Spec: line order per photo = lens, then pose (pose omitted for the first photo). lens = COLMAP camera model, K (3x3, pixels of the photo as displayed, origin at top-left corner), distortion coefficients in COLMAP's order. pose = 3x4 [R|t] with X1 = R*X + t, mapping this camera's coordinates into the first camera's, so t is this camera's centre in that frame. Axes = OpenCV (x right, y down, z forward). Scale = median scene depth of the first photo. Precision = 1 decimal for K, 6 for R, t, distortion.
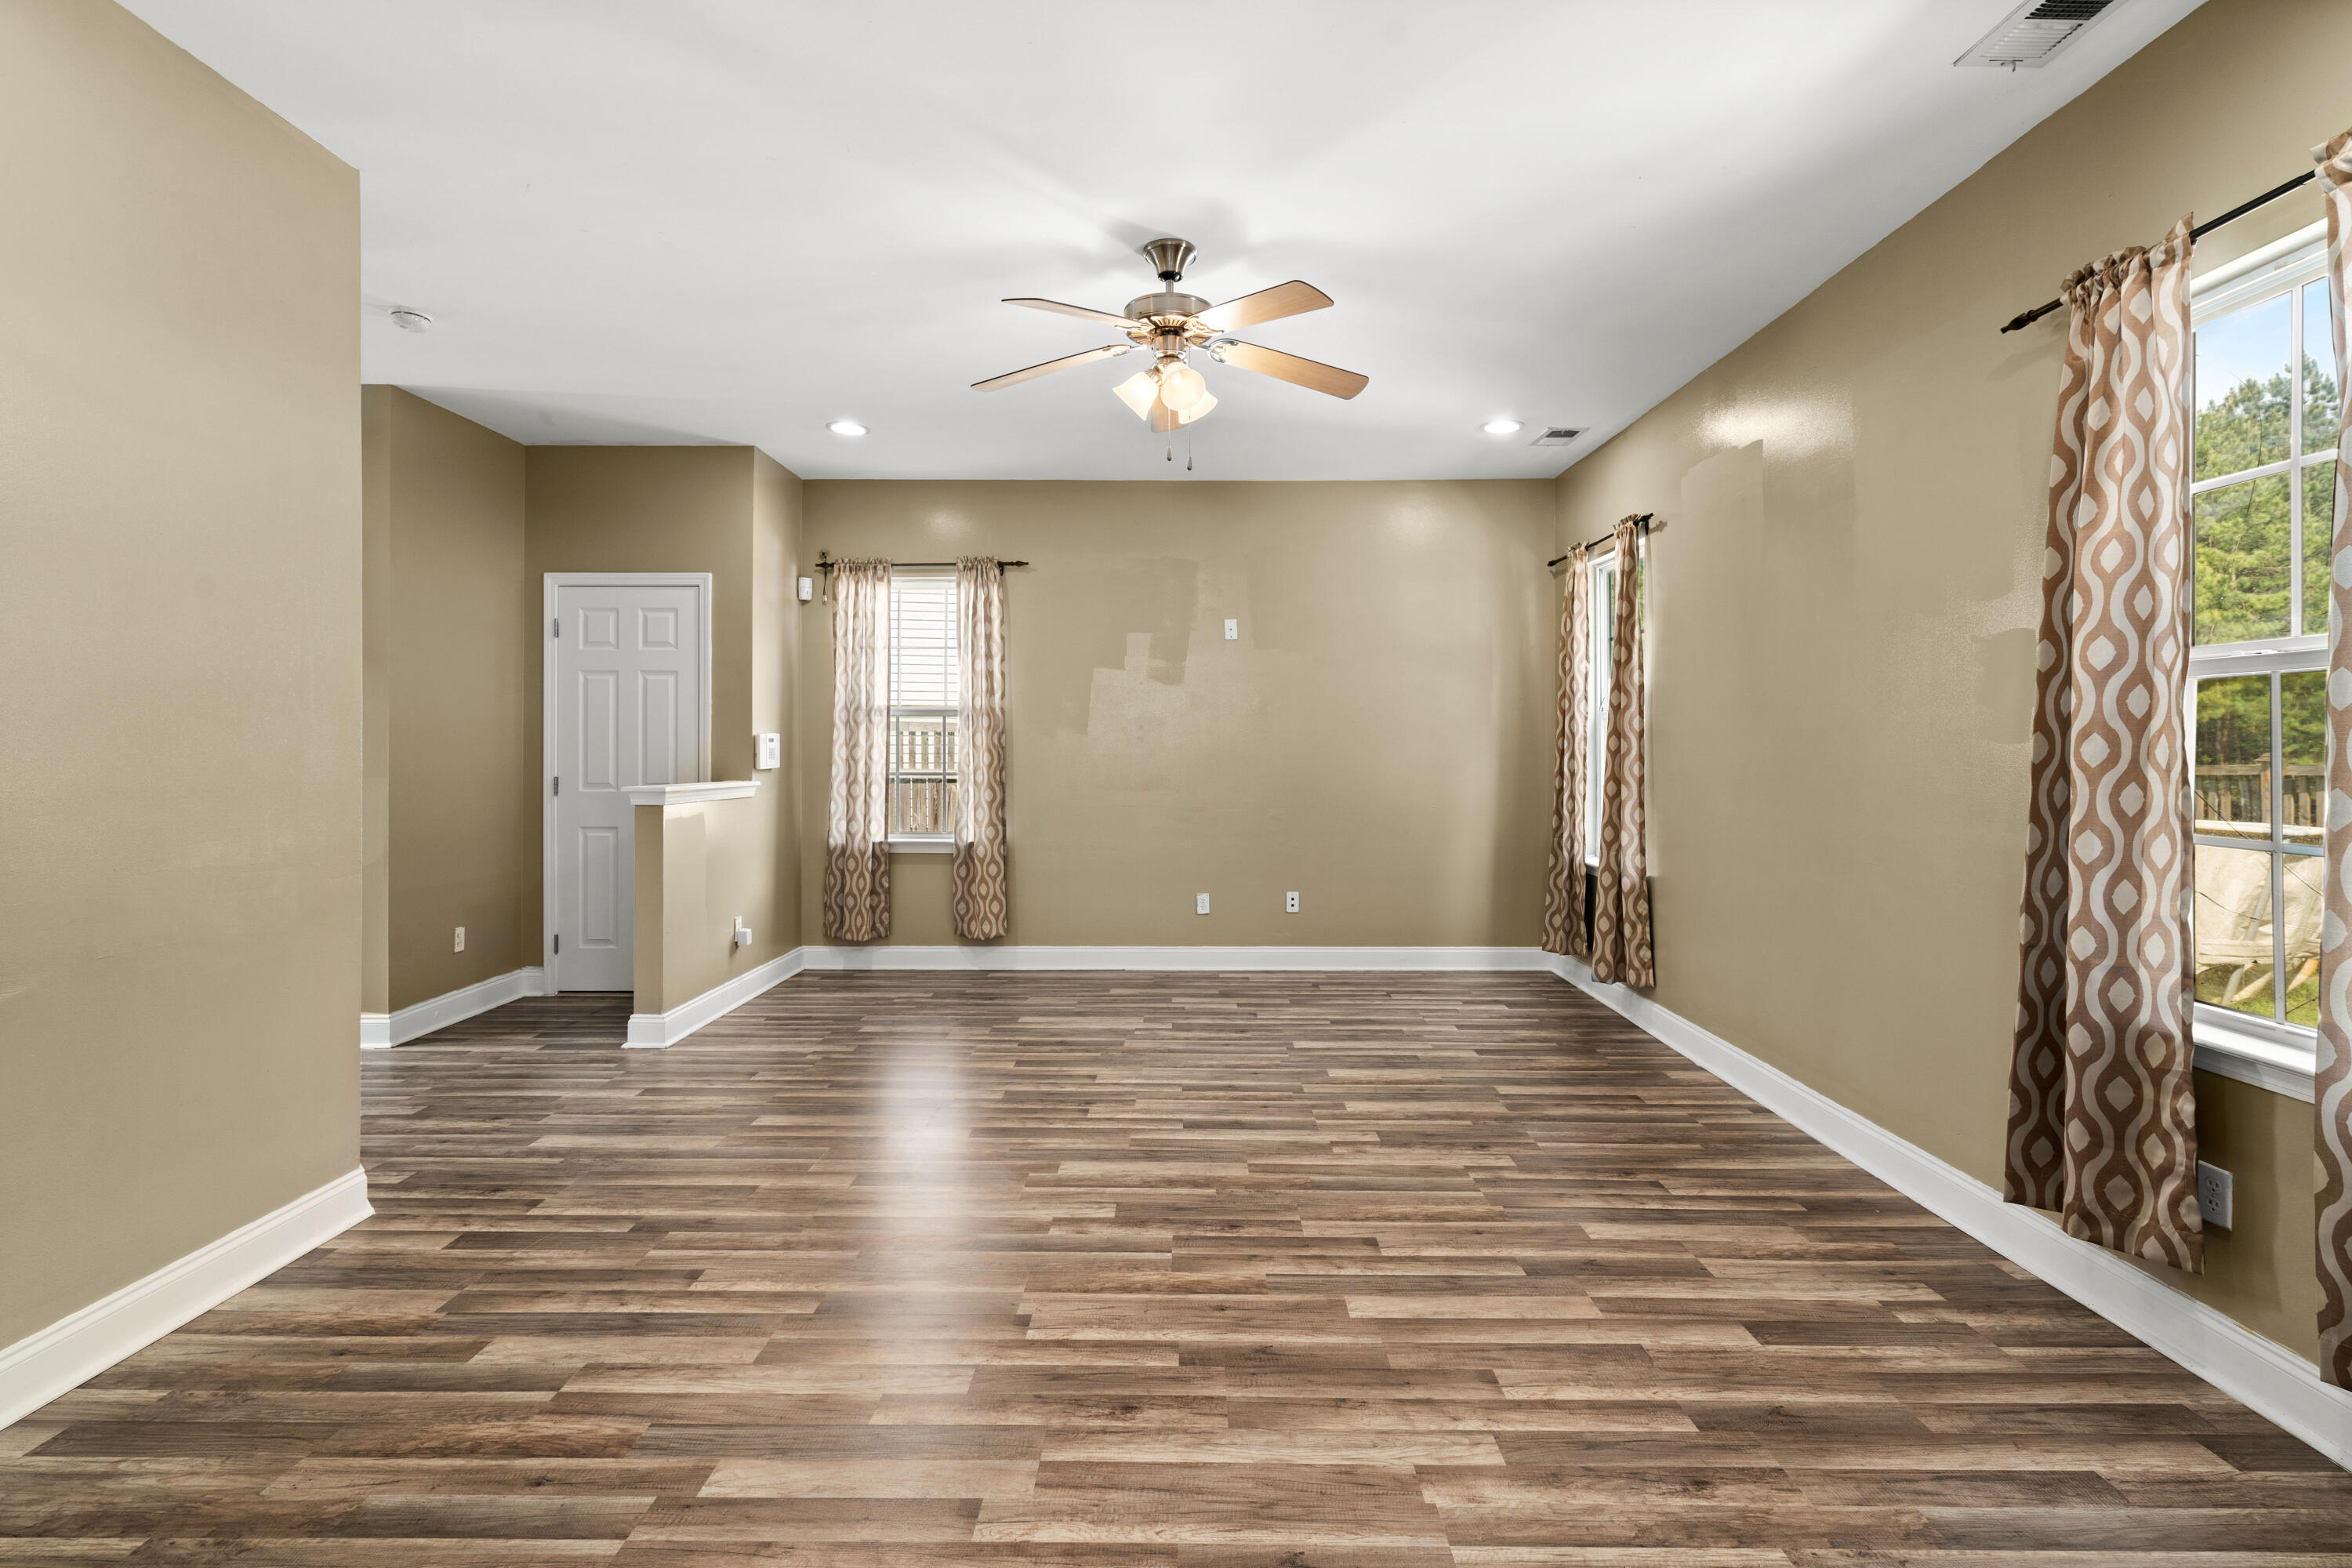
lens RADIAL K [[1068.7, 0, 1185.8], [0, 1068.7, 765.4], [0, 0, 1]] dist [-0.001651, 0.001097]
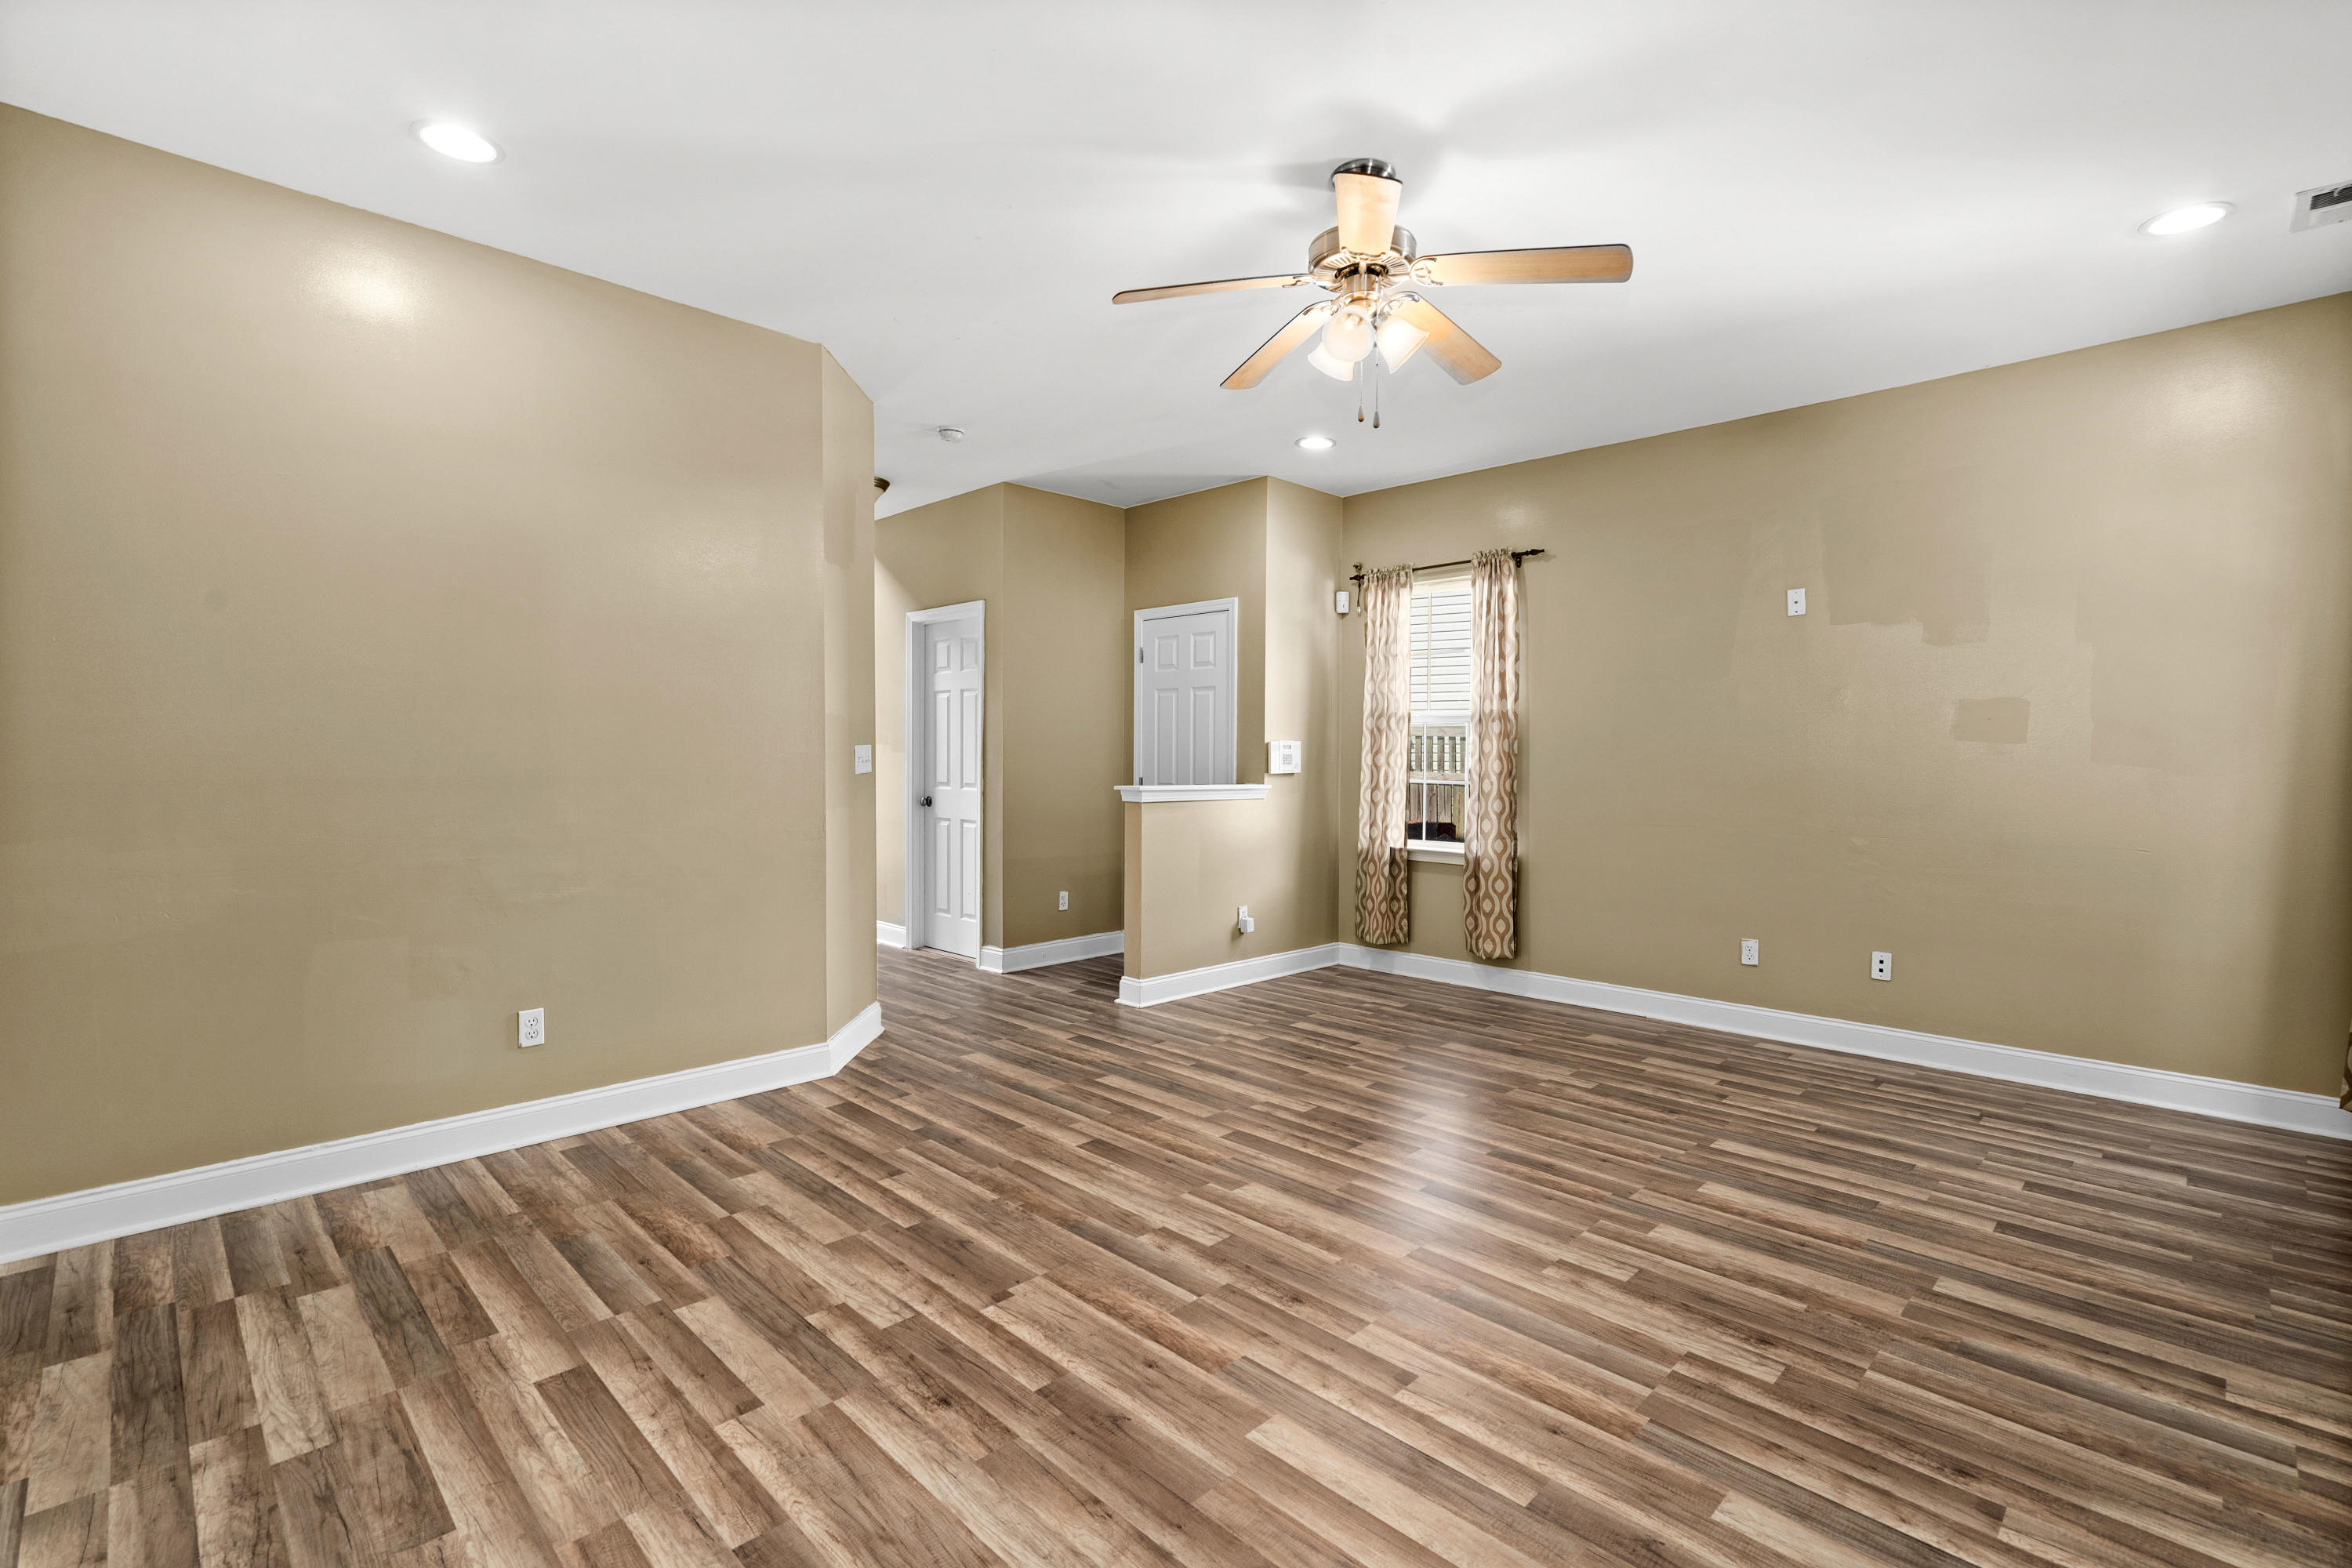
lens RADIAL K [[1057.2, 0, 1189.7], [0, 1057.2, 801.0], [0, 0, 1]] dist [-0.002909, 0.001228]
pose [[0.717030, 0.033008, -0.696261, 0.414985], [-0.016735, 0.999405, 0.030145, 0.000604], [0.696842, -0.009963, 0.717156, 0.237935]]
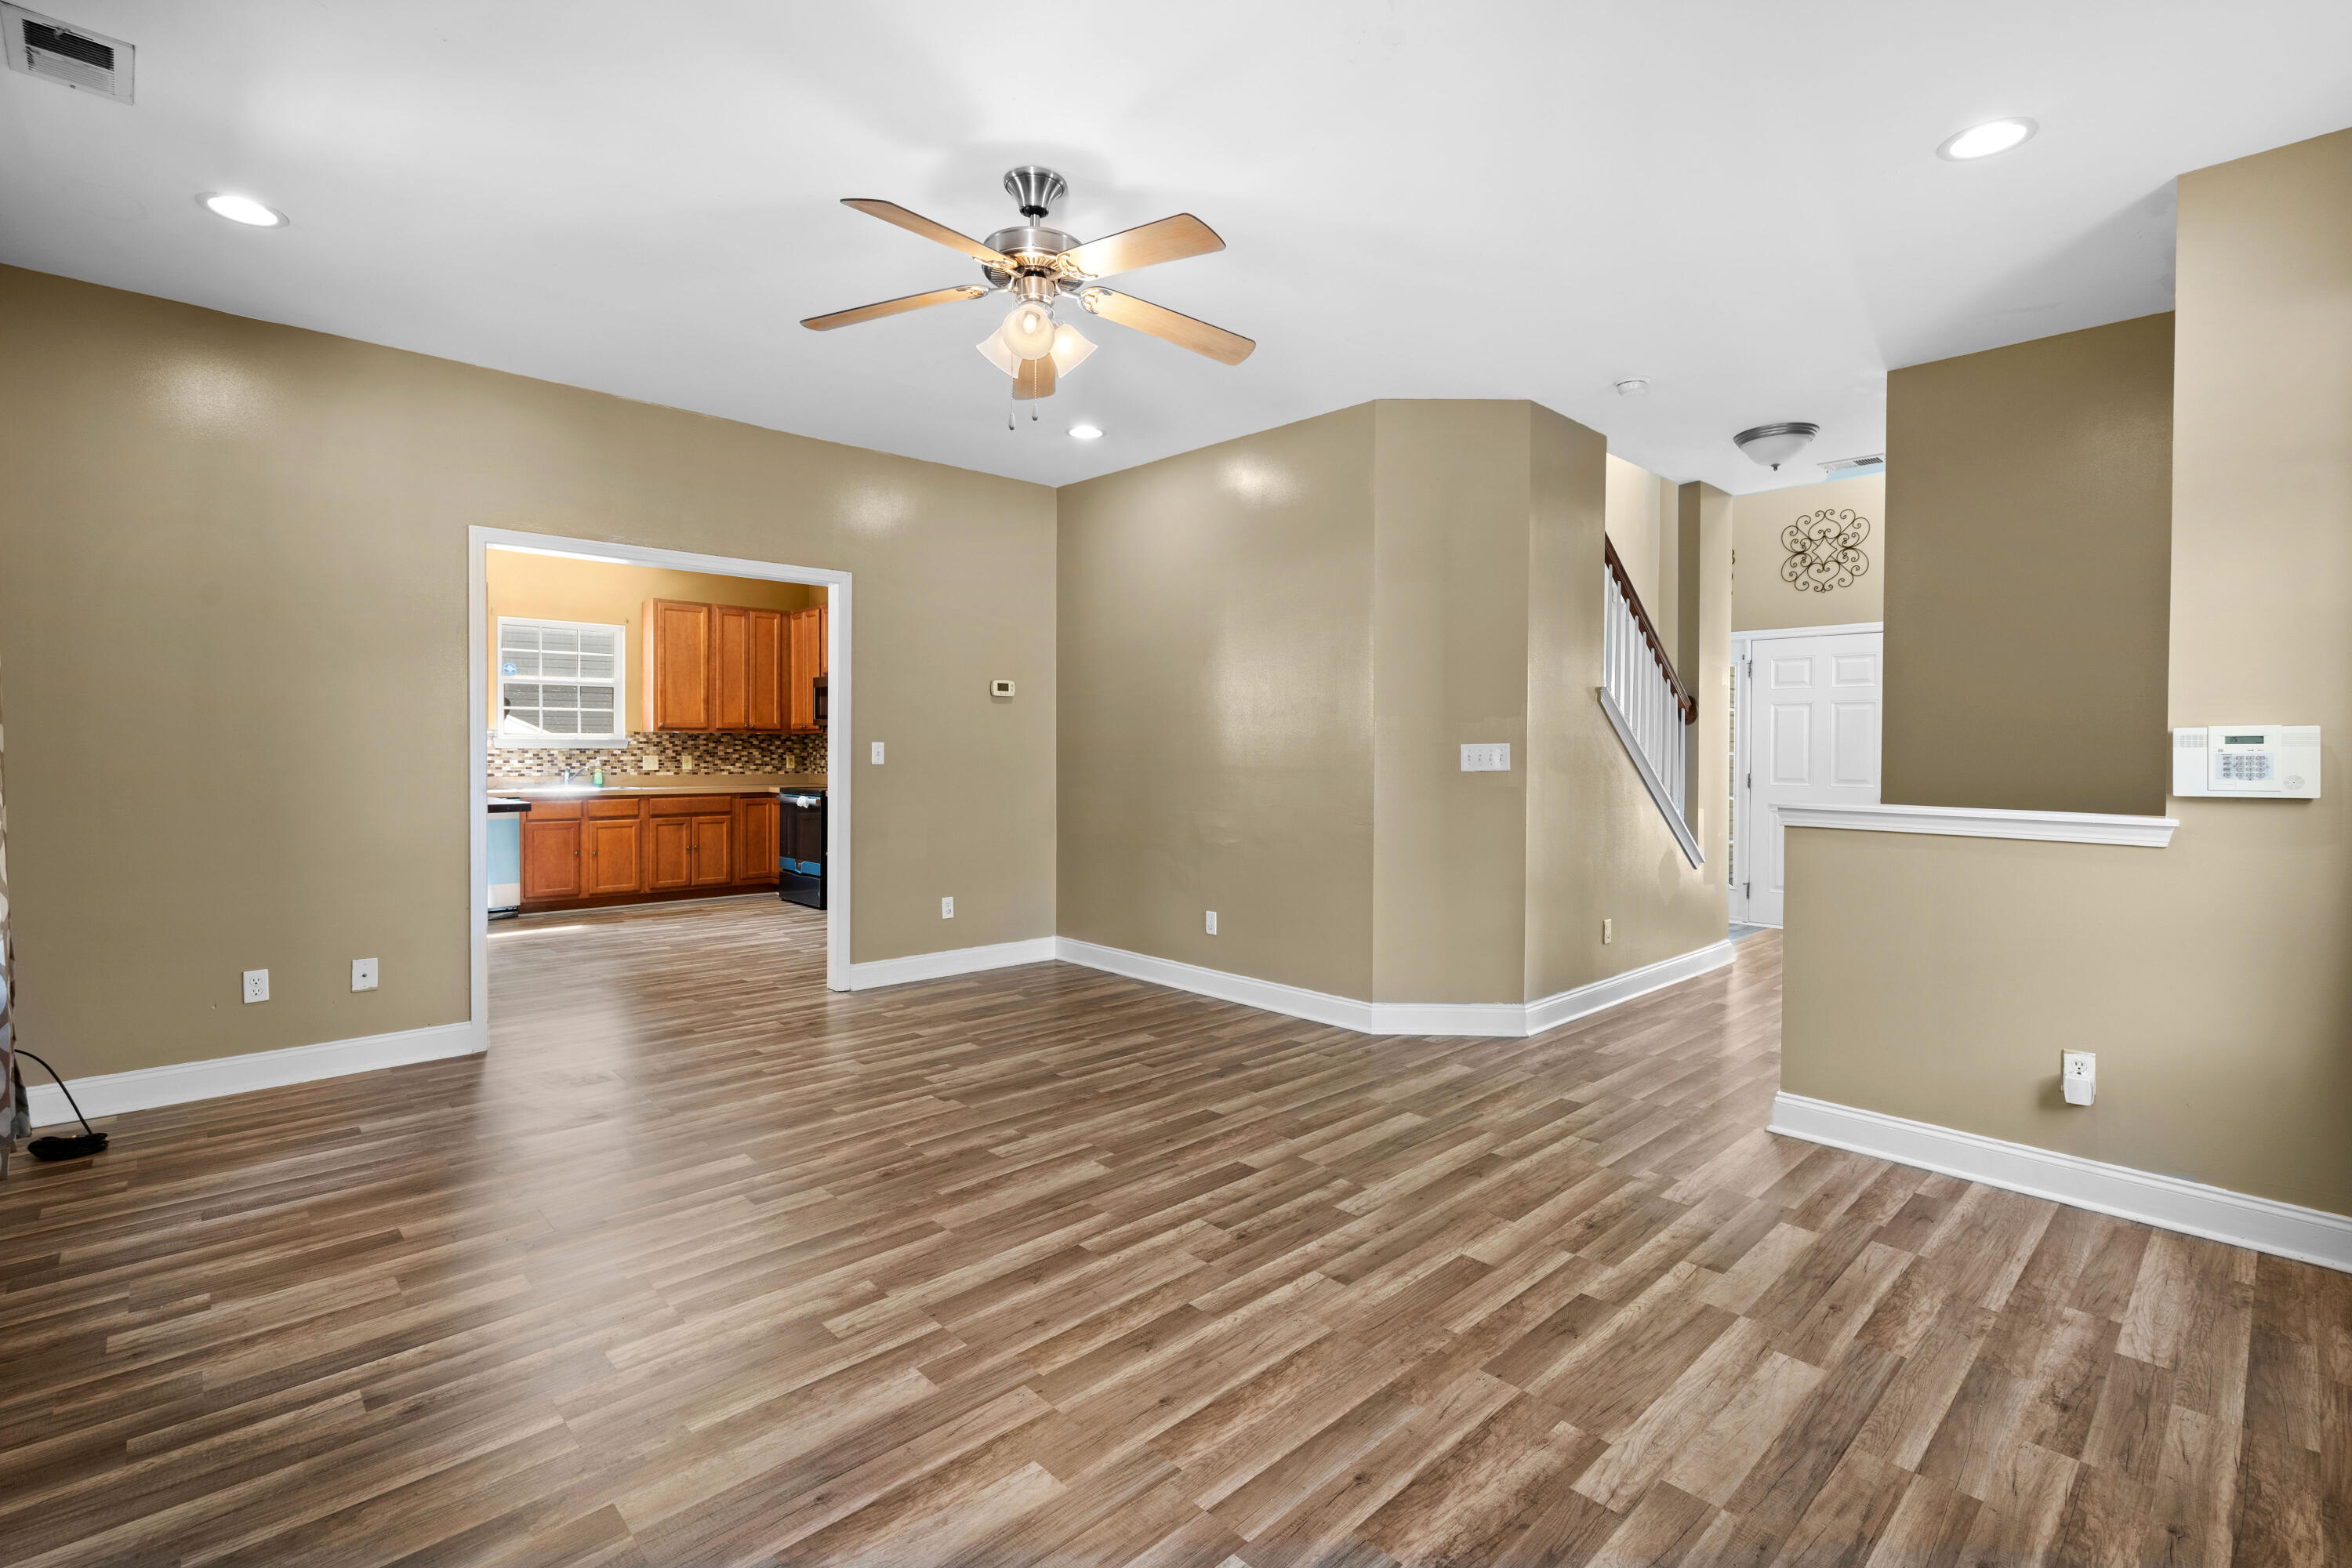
lens RADIAL K [[1068.7, 0, 1185.8], [0, 1068.7, 765.4], [0, 0, 1]] dist [-0.001651, 0.001097]
pose [[-0.716706, 0.005136, -0.697357, 0.435902], [-0.017869, 0.999509, 0.025726, -0.022458], [0.697146, 0.030899, -0.716263, 1.462492]]
